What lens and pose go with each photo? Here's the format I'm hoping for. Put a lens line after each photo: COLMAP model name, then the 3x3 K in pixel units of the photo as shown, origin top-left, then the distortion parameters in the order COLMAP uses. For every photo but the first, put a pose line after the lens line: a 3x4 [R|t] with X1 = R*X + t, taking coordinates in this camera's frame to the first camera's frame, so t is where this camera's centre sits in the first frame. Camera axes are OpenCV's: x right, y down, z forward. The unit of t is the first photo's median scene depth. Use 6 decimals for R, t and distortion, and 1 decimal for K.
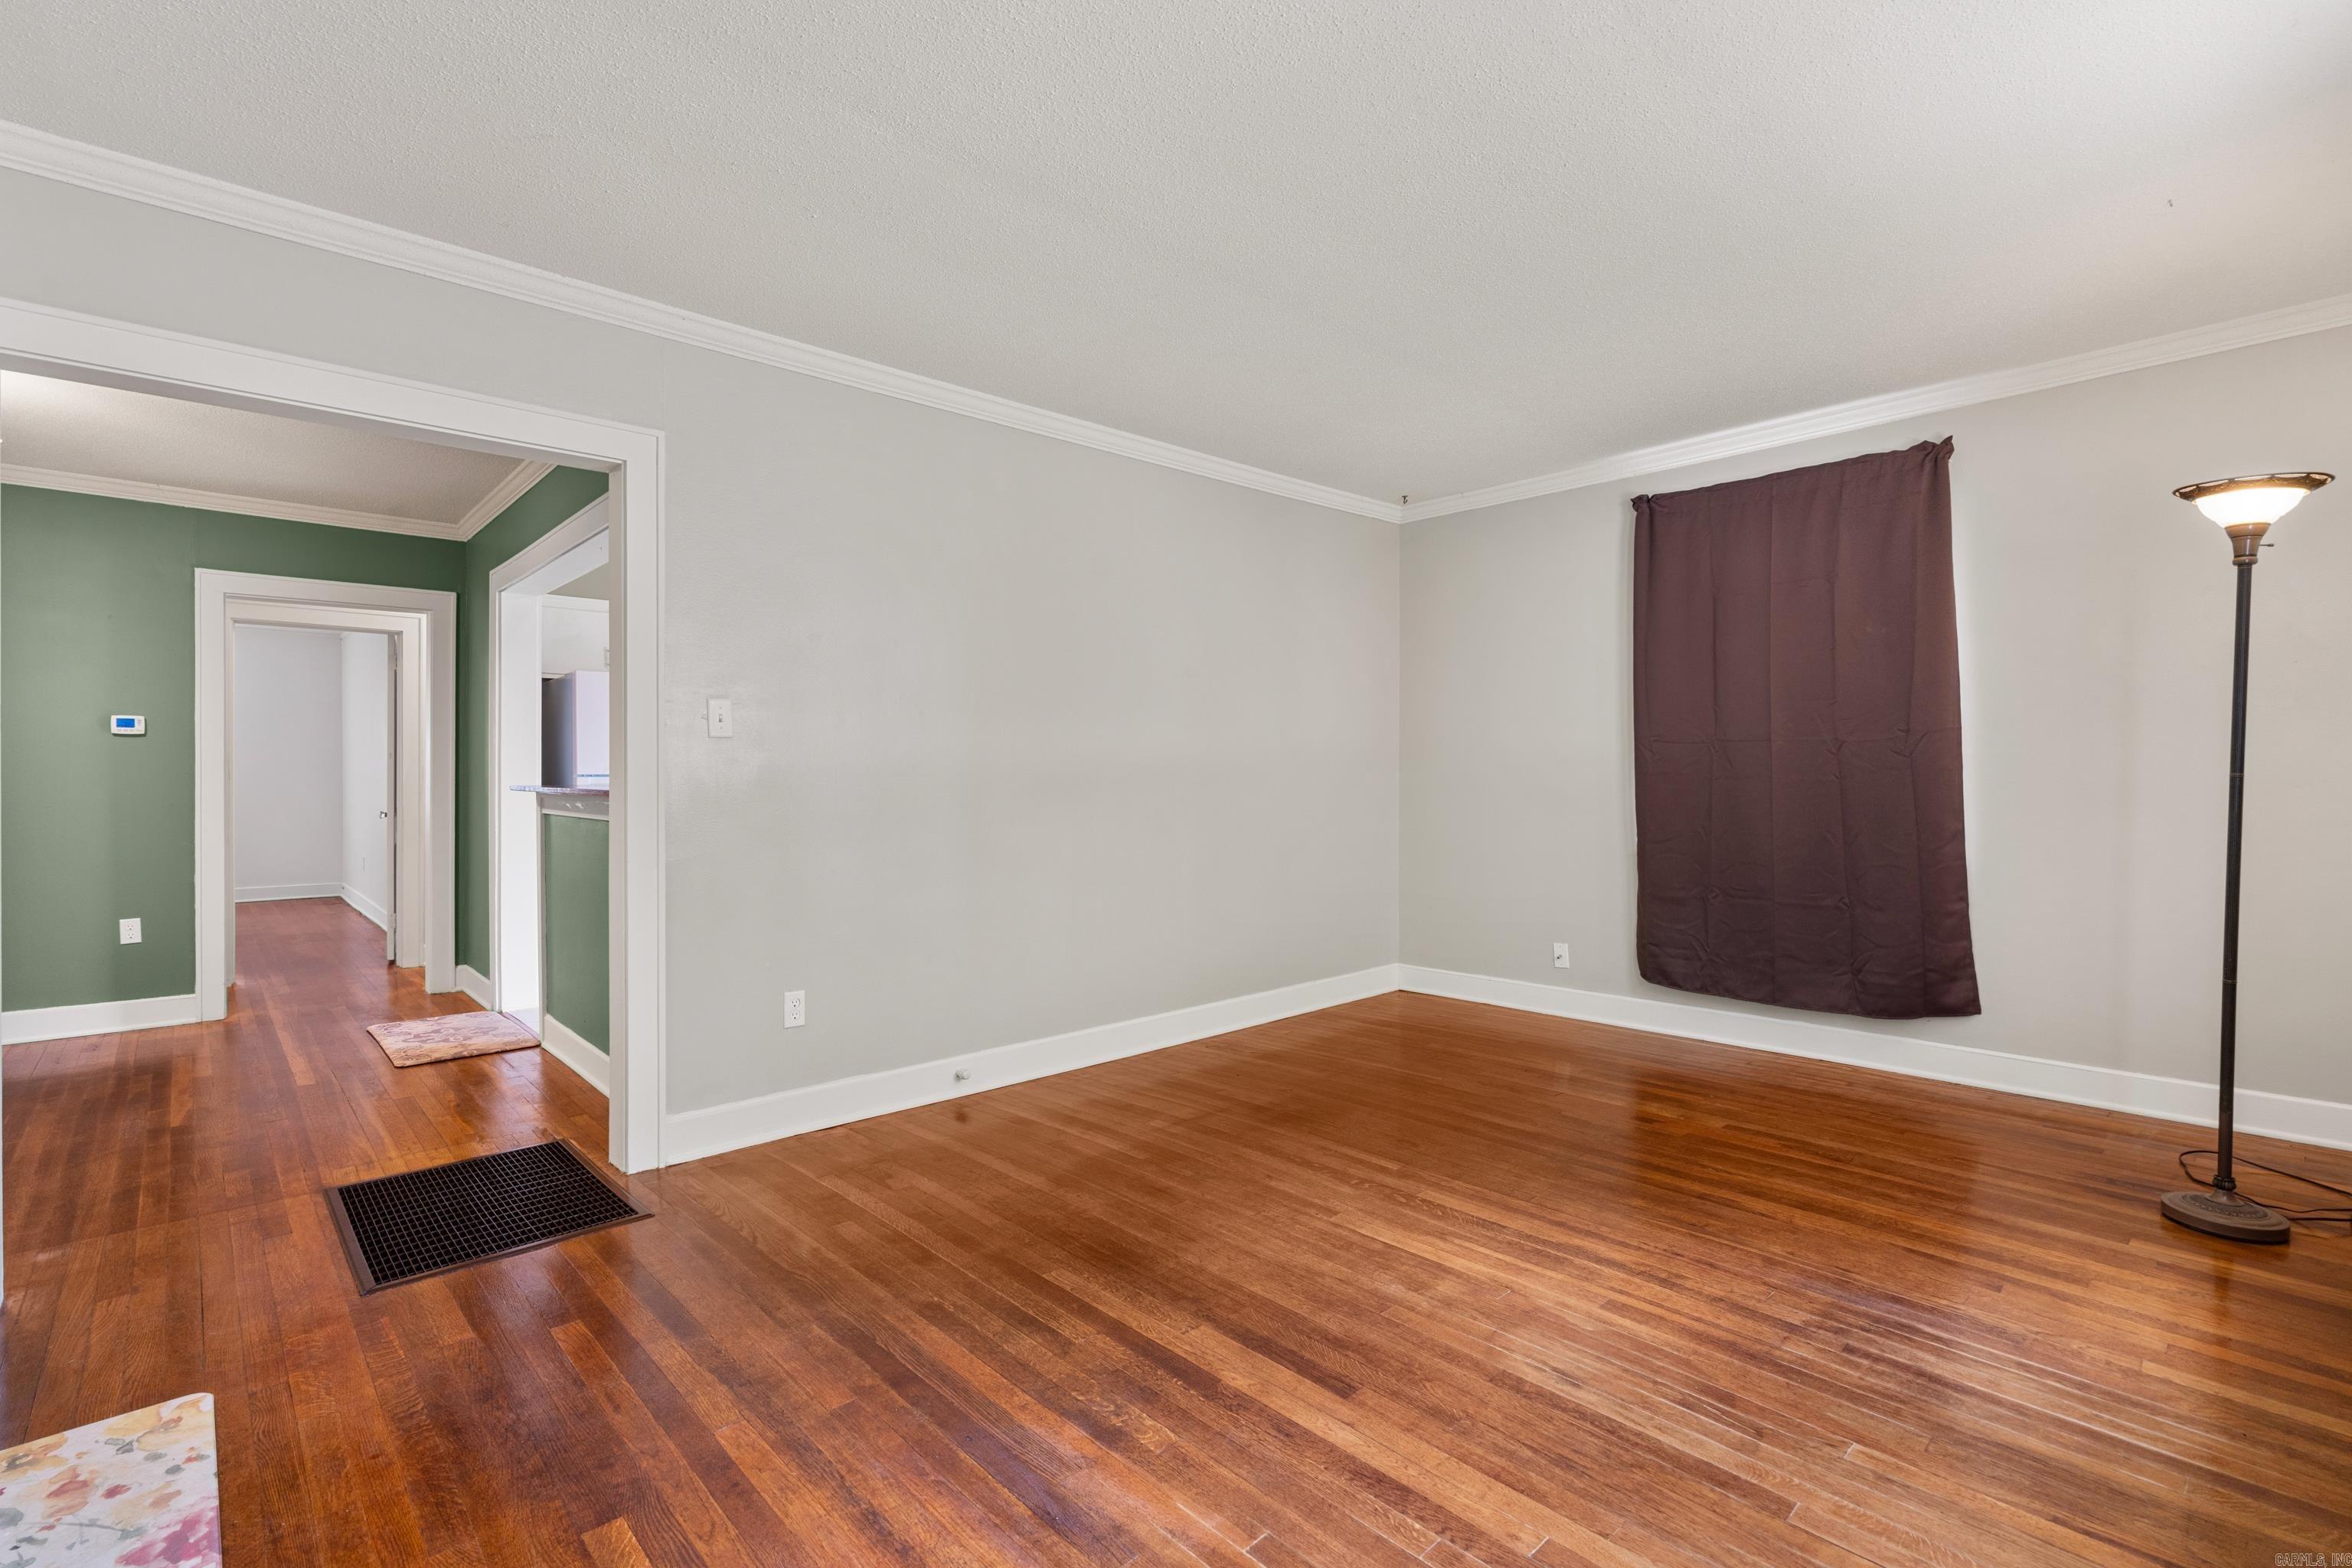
lens RADIAL K [[1074.1, 0, 1186.4], [0, 1074.1, 780.8], [0, 0, 1]] dist [-0.002044, 0.001068]
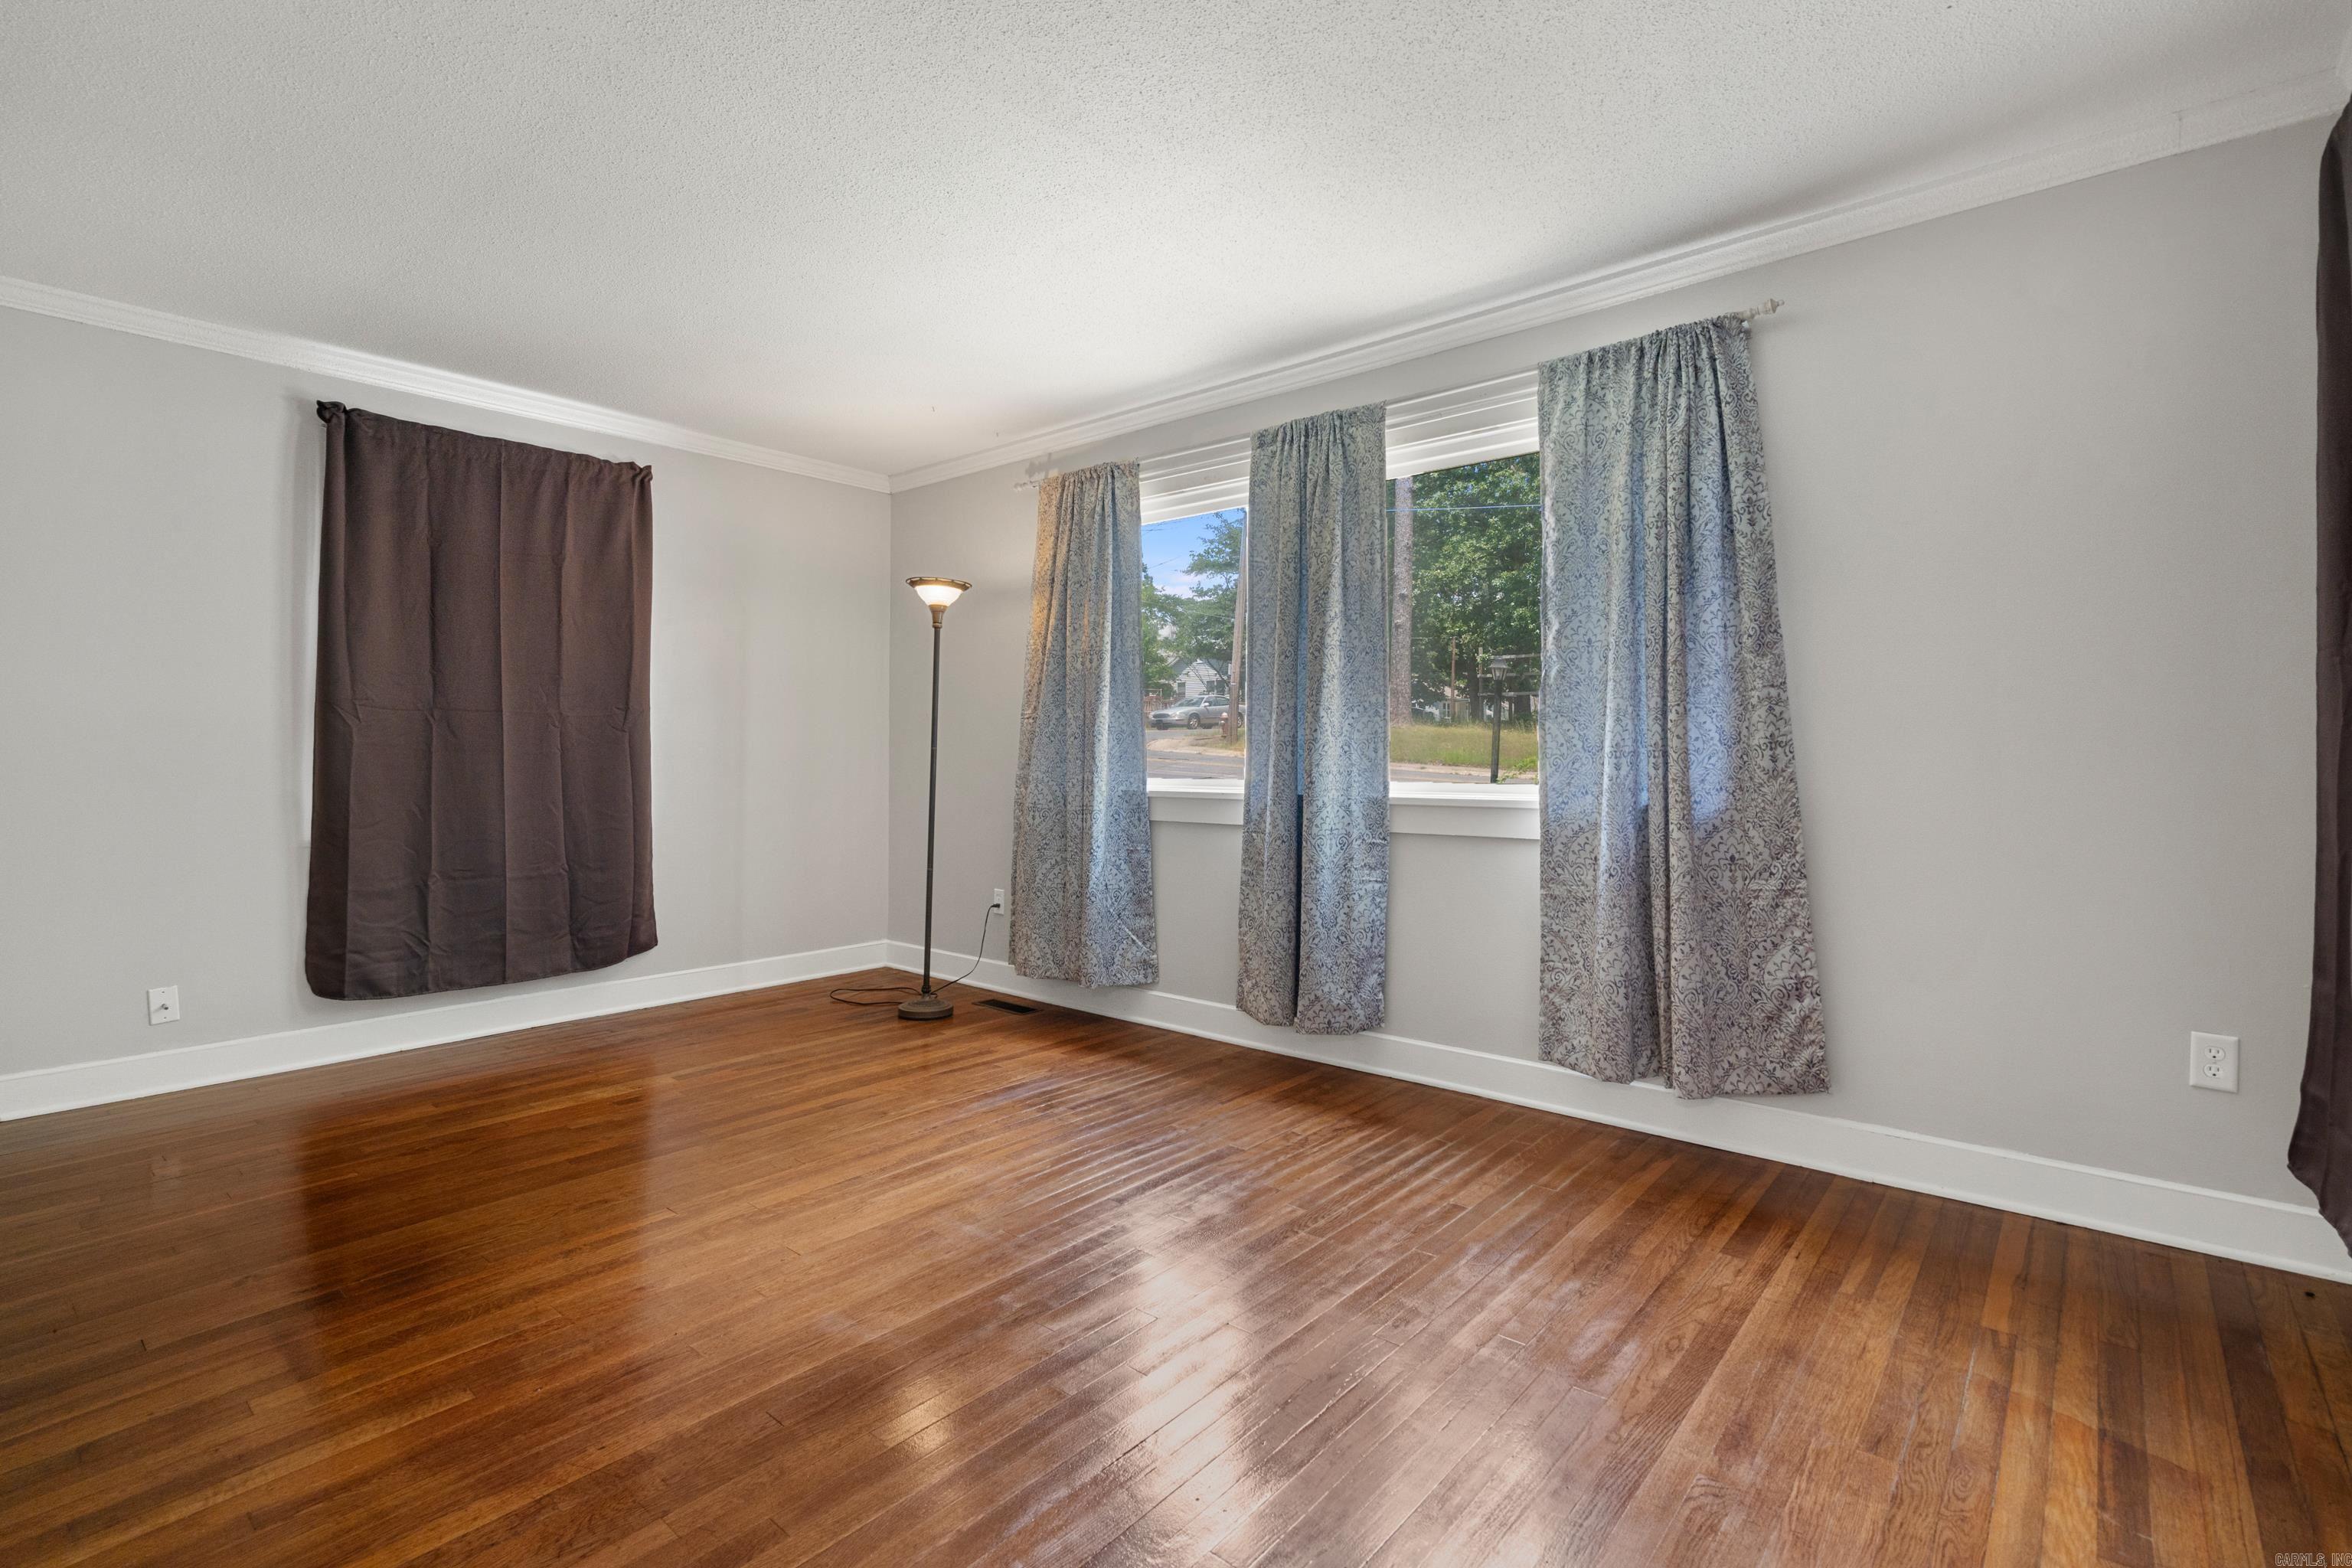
lens RADIAL K [[1074.1, 0, 1174.6], [0, 1074.1, 733.5], [0, 0, 1]] dist [-0.002044, 0.001068]
pose [[-0.106698, 0.019685, 0.994097, -0.760065], [0.000629, 0.999805, -0.019730, 0.002212], [-0.994291, -0.001480, -0.106689, 0.774244]]
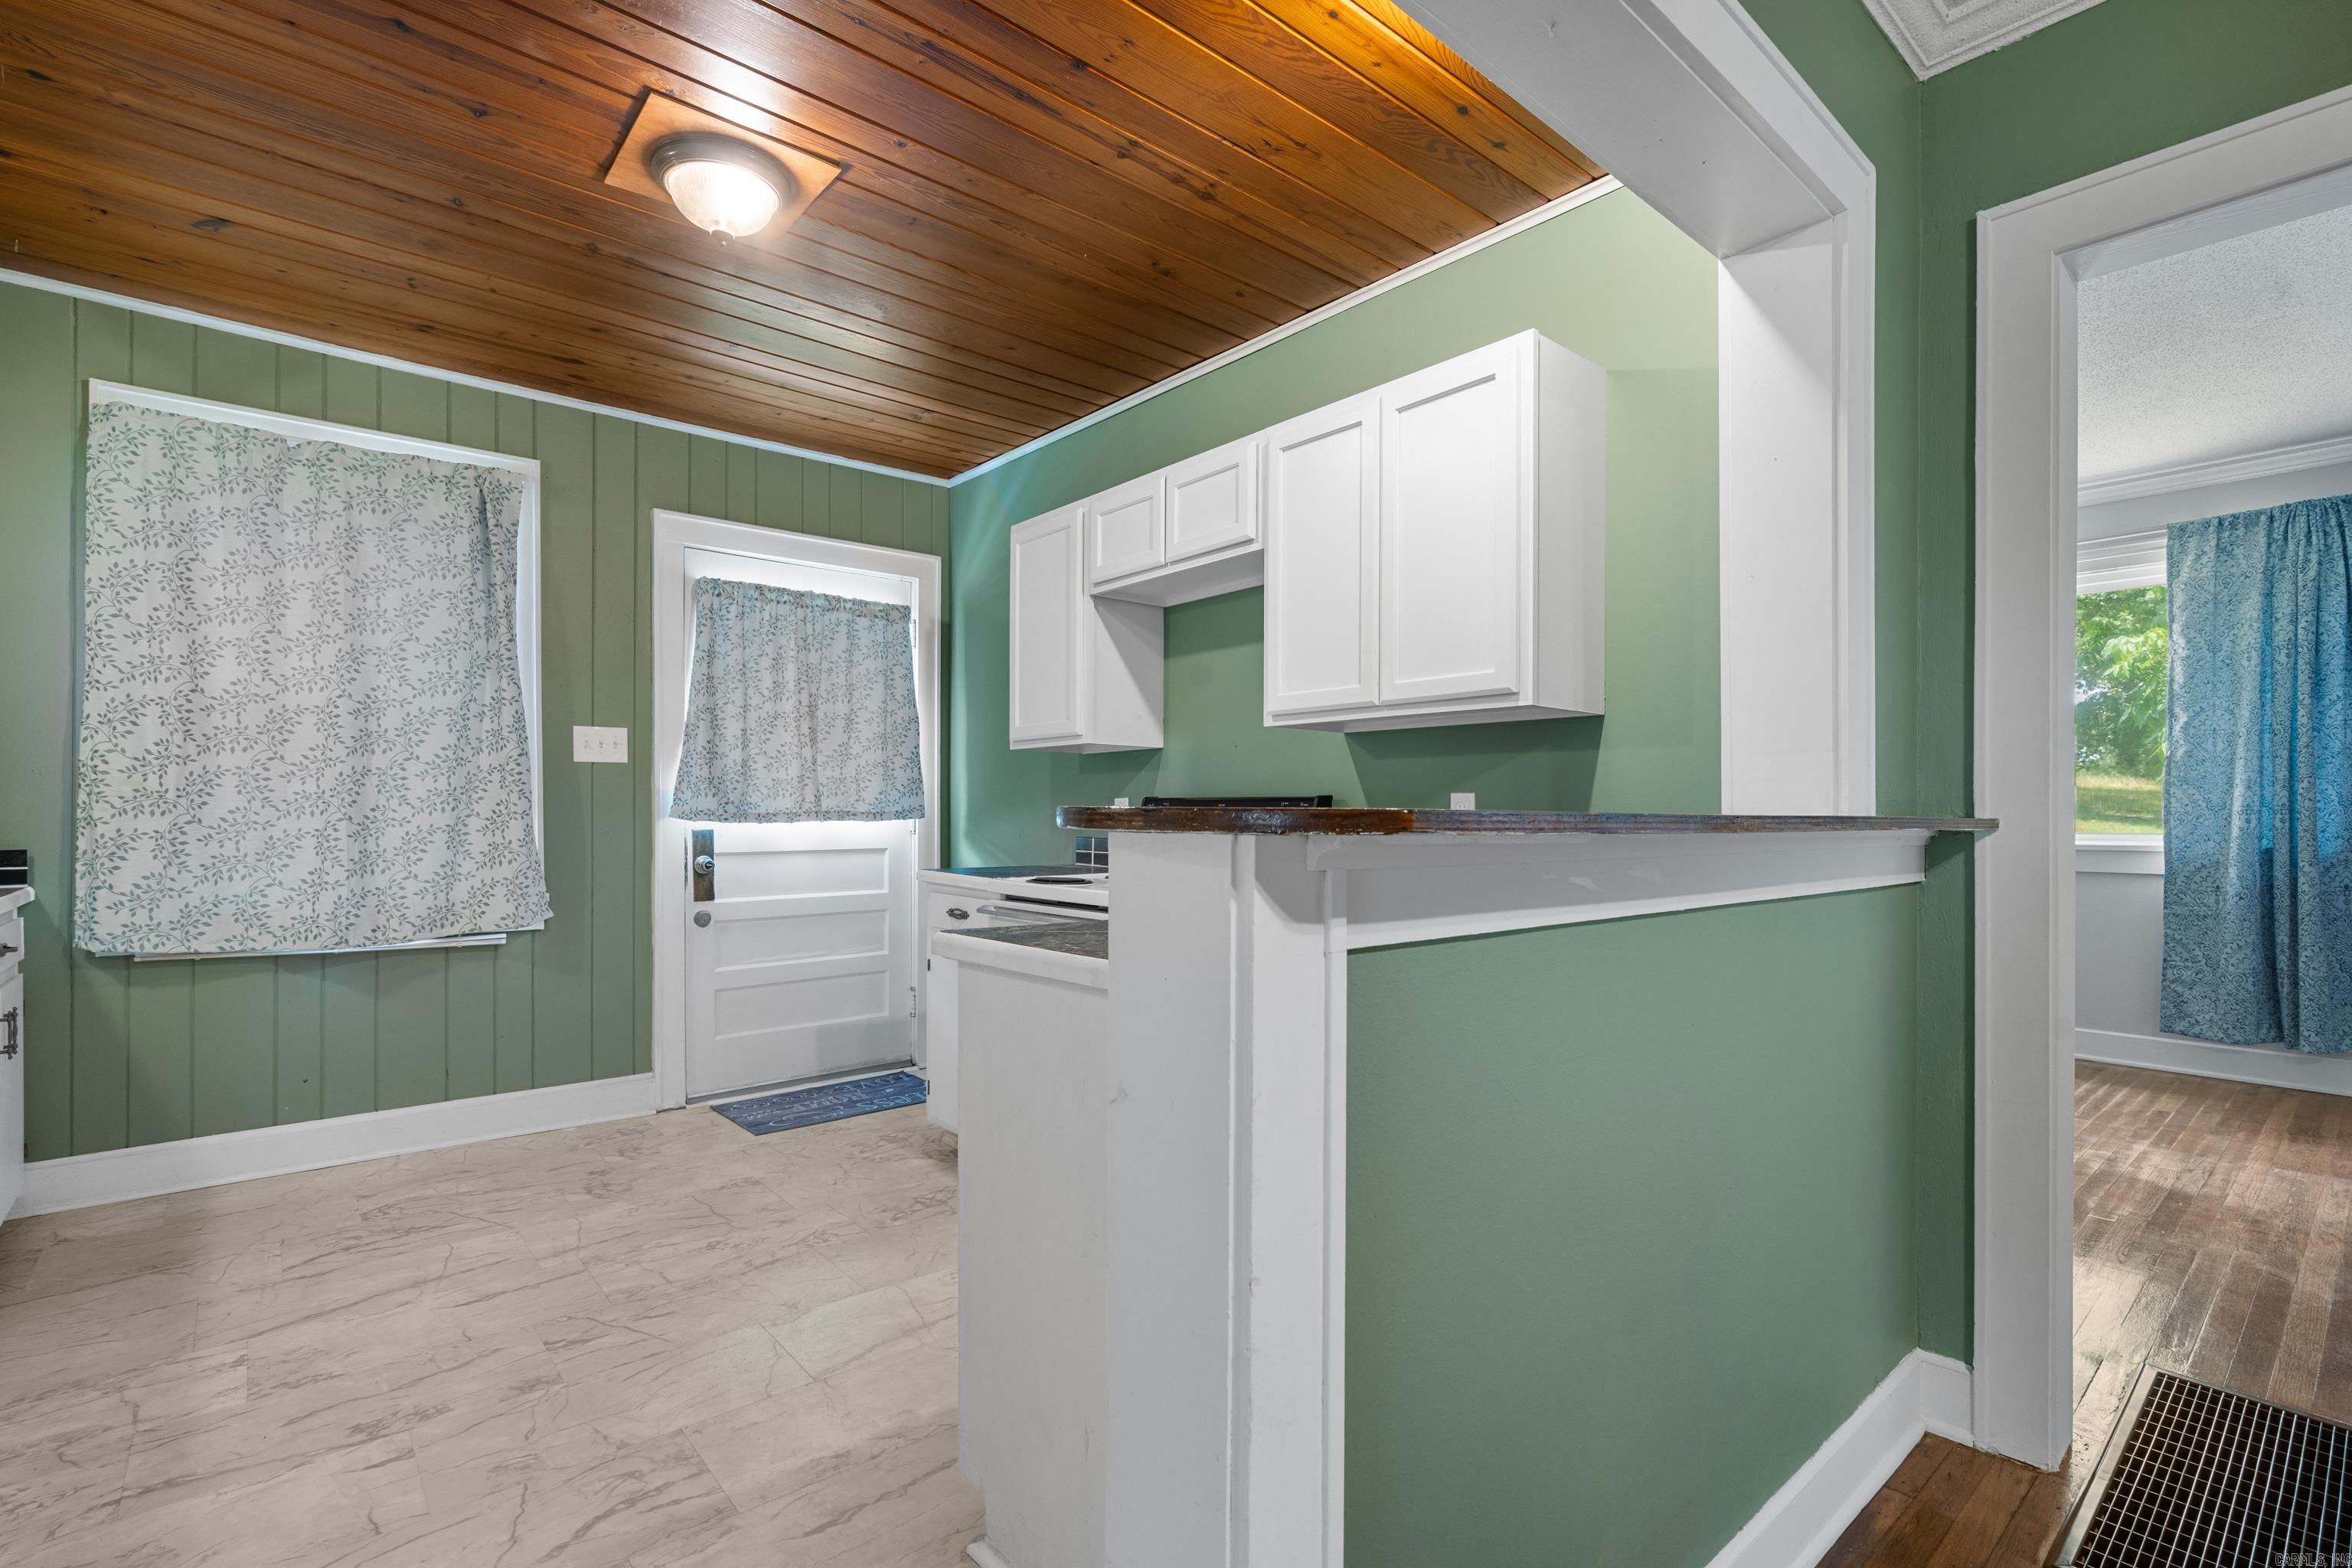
lens RADIAL K [[1074.1, 0, 1175.0], [0, 1074.1, 822.4], [0, 0, 1]] dist [-0.002044, 0.001068]
pose [[0.044251, -0.012905, 0.998937, -1.247572], [0.001413, 0.999916, 0.012855, -0.004076], [-0.999019, 0.000842, 0.044265, 1.561002]]
